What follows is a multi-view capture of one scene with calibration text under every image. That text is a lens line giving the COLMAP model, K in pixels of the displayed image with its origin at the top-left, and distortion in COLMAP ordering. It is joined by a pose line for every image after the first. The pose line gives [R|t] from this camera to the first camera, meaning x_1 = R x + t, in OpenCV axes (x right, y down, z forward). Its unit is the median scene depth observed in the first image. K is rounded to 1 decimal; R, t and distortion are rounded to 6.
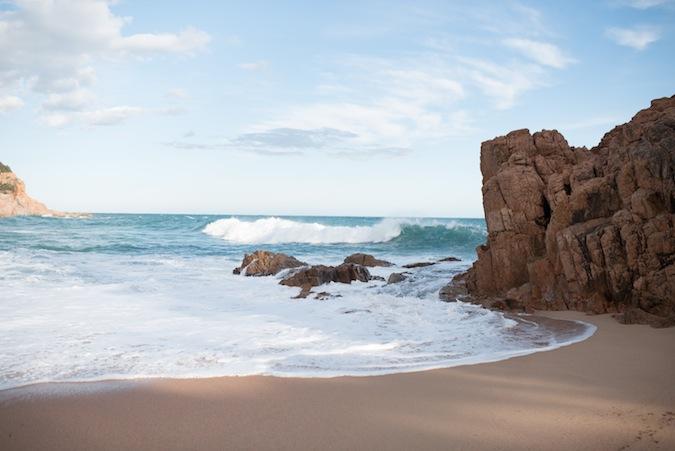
lens RADIAL K [[640.0, 0, 337.5], [0, 640.0, 225.5], [0, 0, 1]] dist [-0.011832, -0.009164]
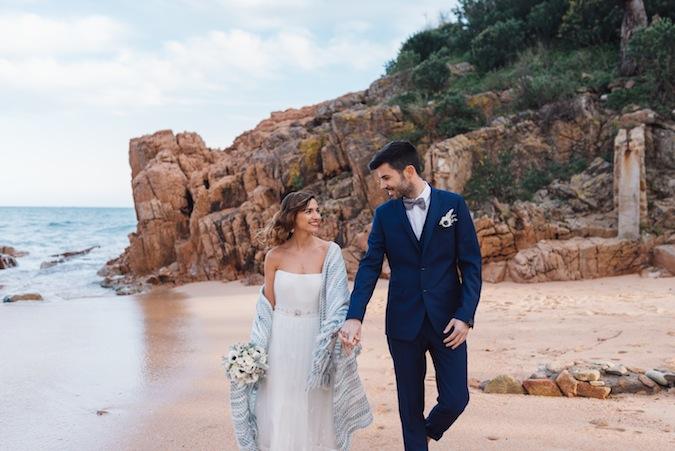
lens RADIAL K [[665.2, 0, 337.5], [0, 665.2, 225.5], [0, 0, 1]] dist [0.004547, -0.001471]
pose [[0.855617, -0.016615, 0.517342, -0.090952], [0.008904, 0.999809, 0.017384, 0.002480], [-0.517532, -0.010268, 0.855602, -0.234240]]
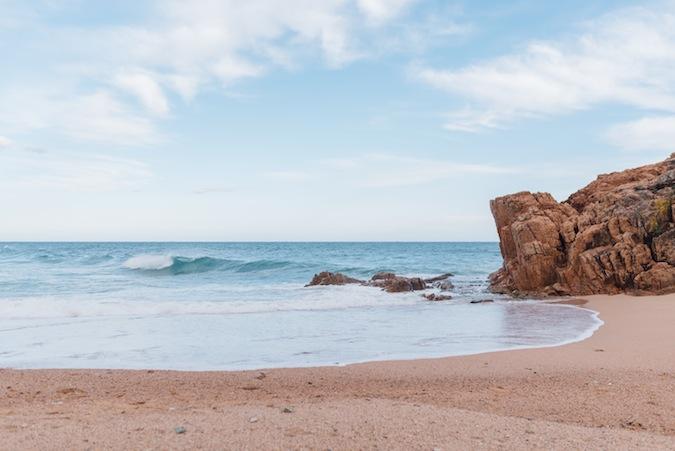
lens RADIAL K [[640.0, 0, 337.5], [0, 640.0, 225.5], [0, 0, 1]] dist [-0.011832, -0.009164]
pose [[0.974916, -0.002505, 0.222560, -0.742735], [0.011571, 0.999155, -0.039439, -0.007928], [-0.222273, 0.041025, 0.974121, -0.648224]]
